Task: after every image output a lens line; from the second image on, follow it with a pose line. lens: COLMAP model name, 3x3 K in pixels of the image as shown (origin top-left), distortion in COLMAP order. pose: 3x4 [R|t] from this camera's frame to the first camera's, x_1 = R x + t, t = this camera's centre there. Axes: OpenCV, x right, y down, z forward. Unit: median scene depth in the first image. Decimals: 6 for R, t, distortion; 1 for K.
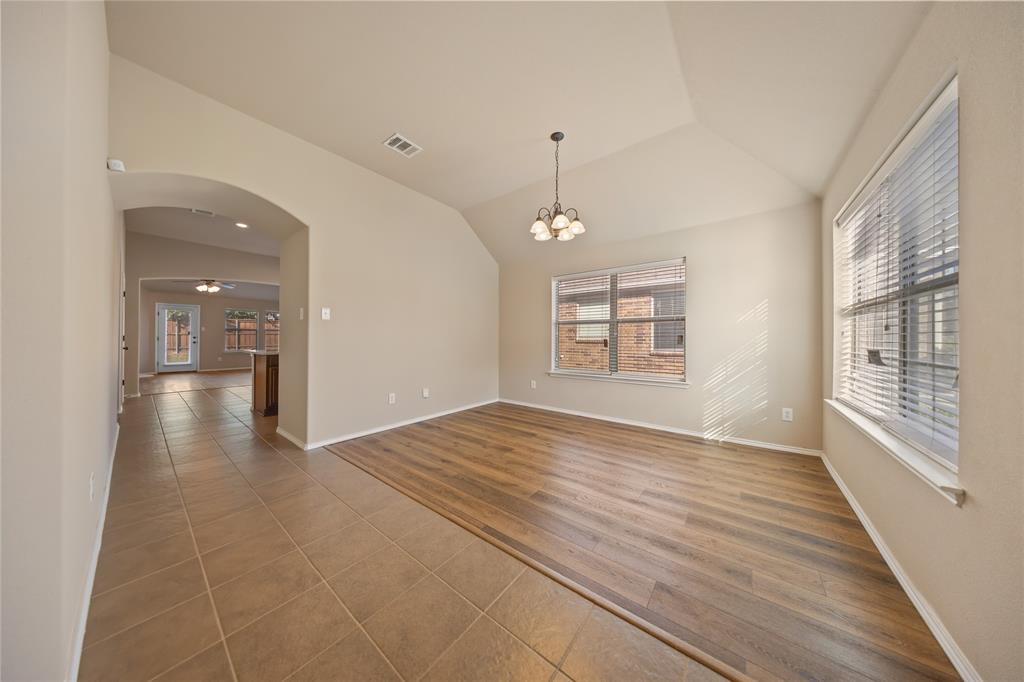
lens RADIAL K [[298.6, 0, 493.8], [0, 298.6, 336.5], [0, 0, 1]] dist [-0.008542, 0.000494]
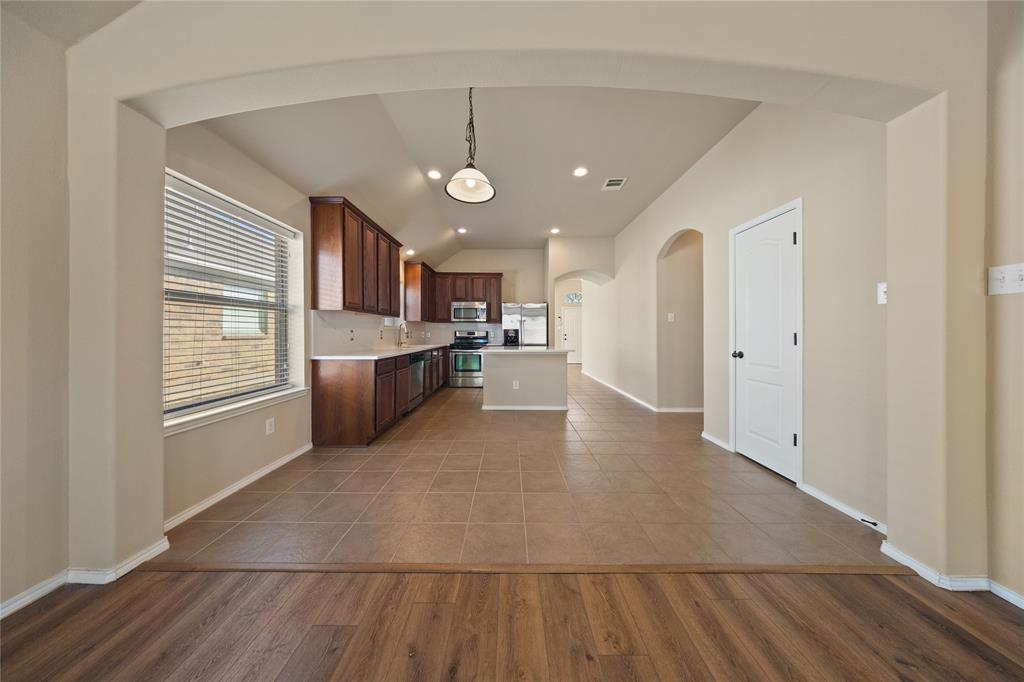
lens RADIAL K [[298.6, 0, 506.7], [0, 298.6, 335.4], [0, 0, 1]] dist [-0.008542, 0.000494]
pose [[-0.639066, -0.009424, 0.769094, -0.671438], [-0.006622, 0.999955, 0.006751, 0.000914], [-0.769124, -0.000779, -0.639099, 0.832496]]
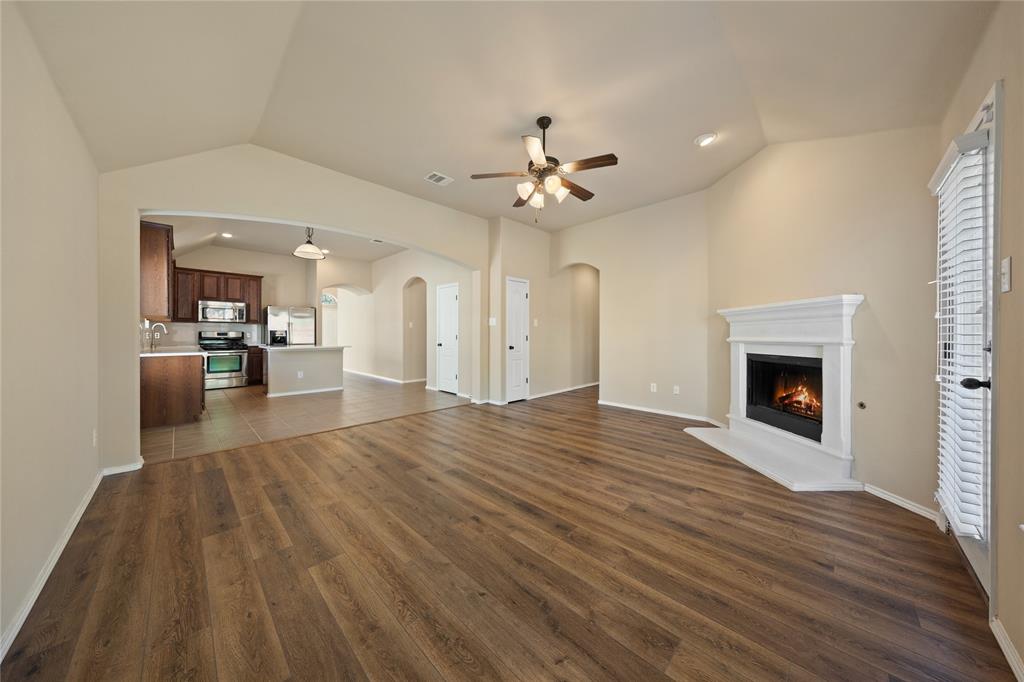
lens RADIAL K [[333.1, 0, 510.1], [0, 333.1, 334.9], [0, 0, 1]] dist [0.001623, -0.000114]
pose [[-0.996654, -0.008392, 0.081305, -0.789308], [-0.008530, 0.999963, -0.001351, -0.000710], [-0.081291, -0.002040, -0.996688, 1.137481]]
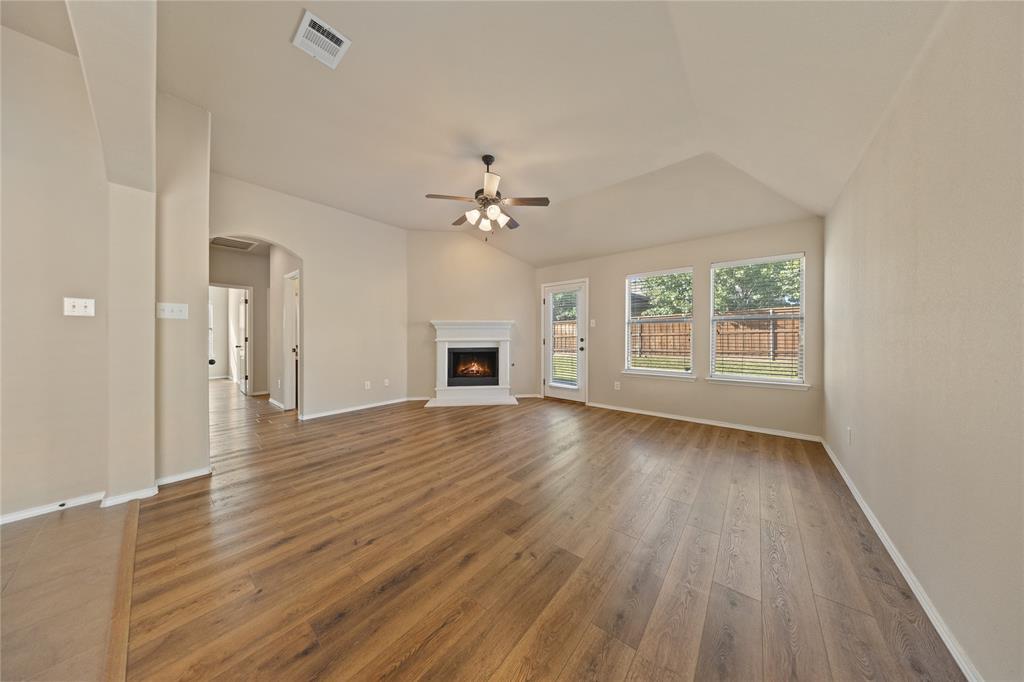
lens RADIAL K [[298.6, 0, 509.2], [0, 298.6, 335.1], [0, 0, 1]] dist [-0.008542, 0.000494]
pose [[0.014741, -0.009536, -0.999846, -0.476919], [0.004479, 0.999945, -0.009471, -0.000755], [0.999881, -0.004338, 0.014783, 0.856083]]
